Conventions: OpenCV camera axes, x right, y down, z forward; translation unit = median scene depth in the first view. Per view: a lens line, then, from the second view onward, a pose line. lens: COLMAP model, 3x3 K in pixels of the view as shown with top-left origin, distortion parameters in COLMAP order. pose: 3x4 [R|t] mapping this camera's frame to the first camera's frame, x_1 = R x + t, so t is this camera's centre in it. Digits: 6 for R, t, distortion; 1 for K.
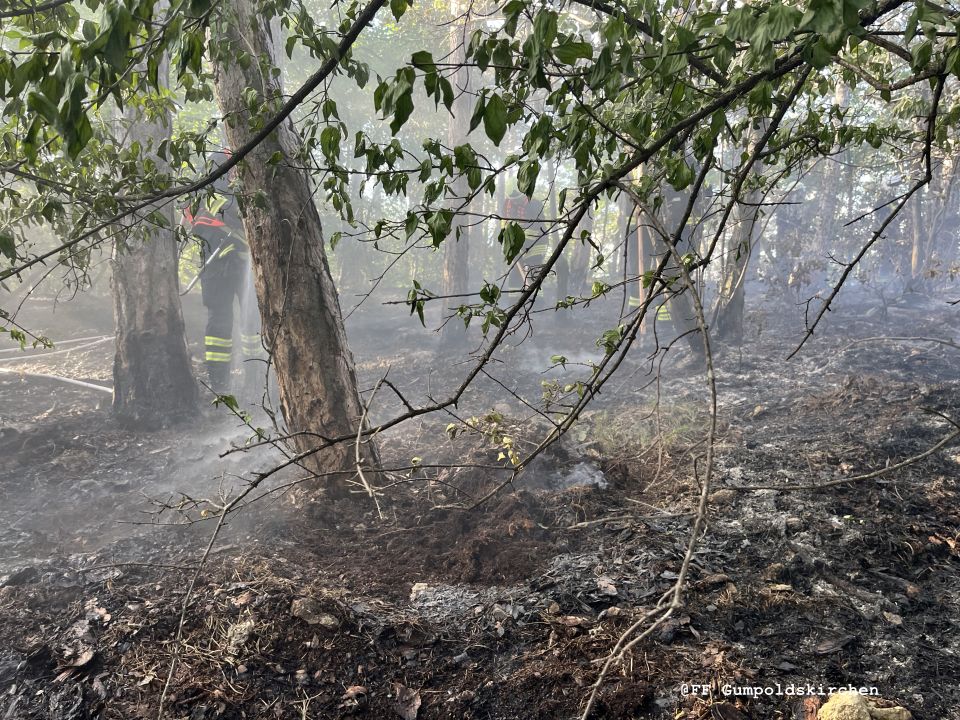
lens RADIAL K [[713.9, 0, 486.3], [0, 713.9, 363.9], [0, 0, 1]] dist [0.009232, -0.017659]
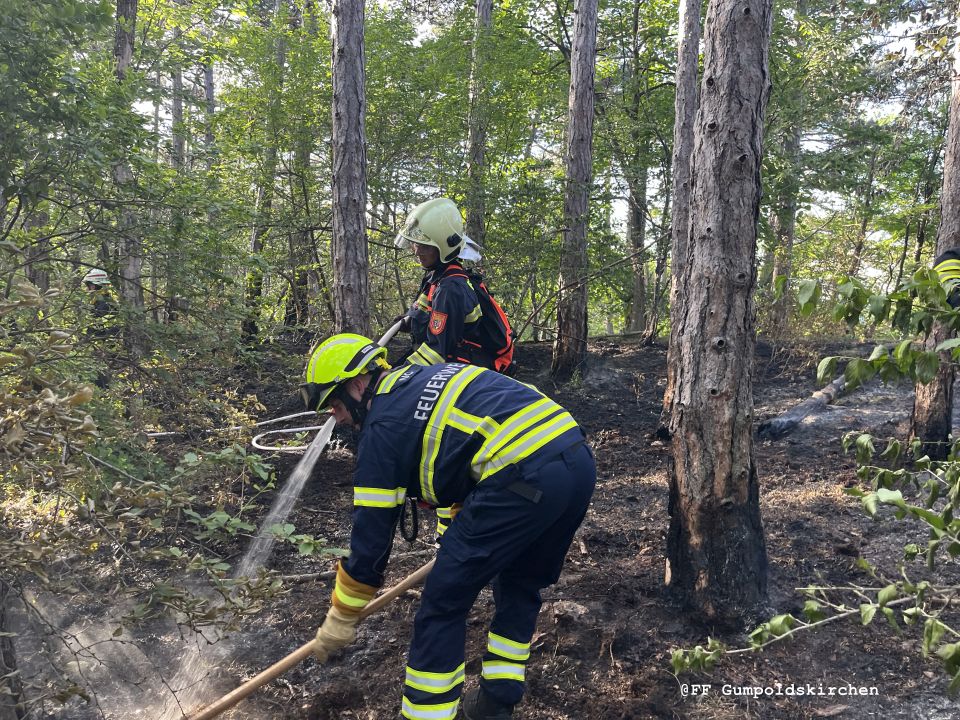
lens RADIAL K [[713.9, 0, 477.0], [0, 713.9, 364.3], [0, 0, 1]] dist [0.009232, -0.017659]
pose [[0.954339, 0.048352, -0.294787, -0.854662], [-0.059590, 0.997794, -0.029254, -0.253818], [0.292722, 0.045485, 0.955115, 0.300815]]
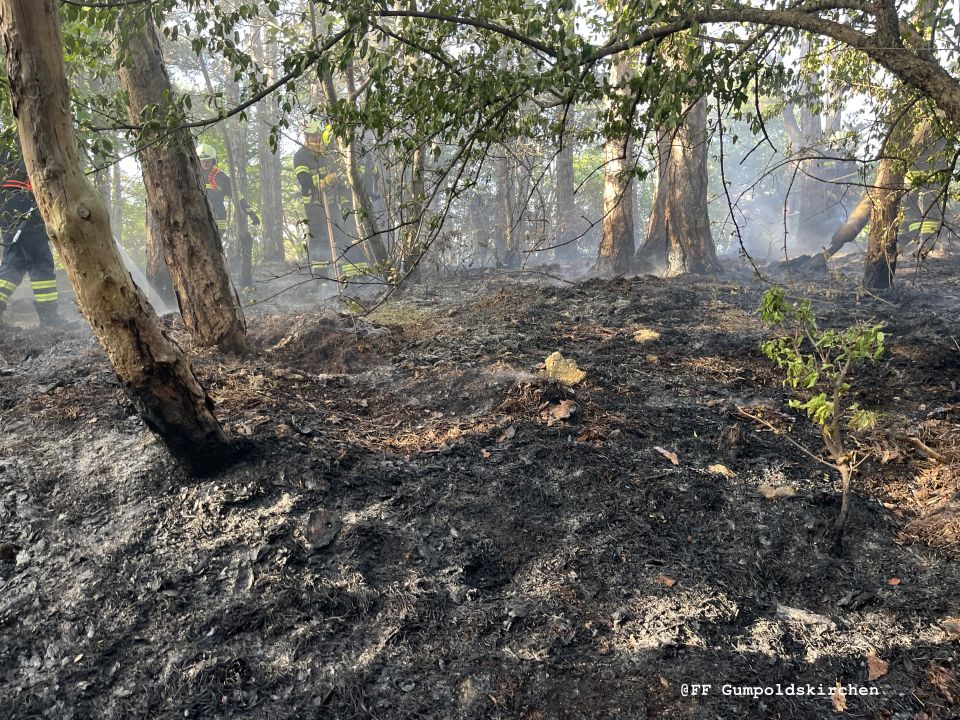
lens RADIAL K [[713.9, 0, 482.1], [0, 713.9, 362.0], [0, 0, 1]] dist [0.009232, -0.017659]
pose [[0.863071, -0.071134, 0.500047, -0.497938], [0.074355, 0.997140, 0.013513, 0.232450], [-0.499579, 0.025519, 0.865893, -0.533287]]
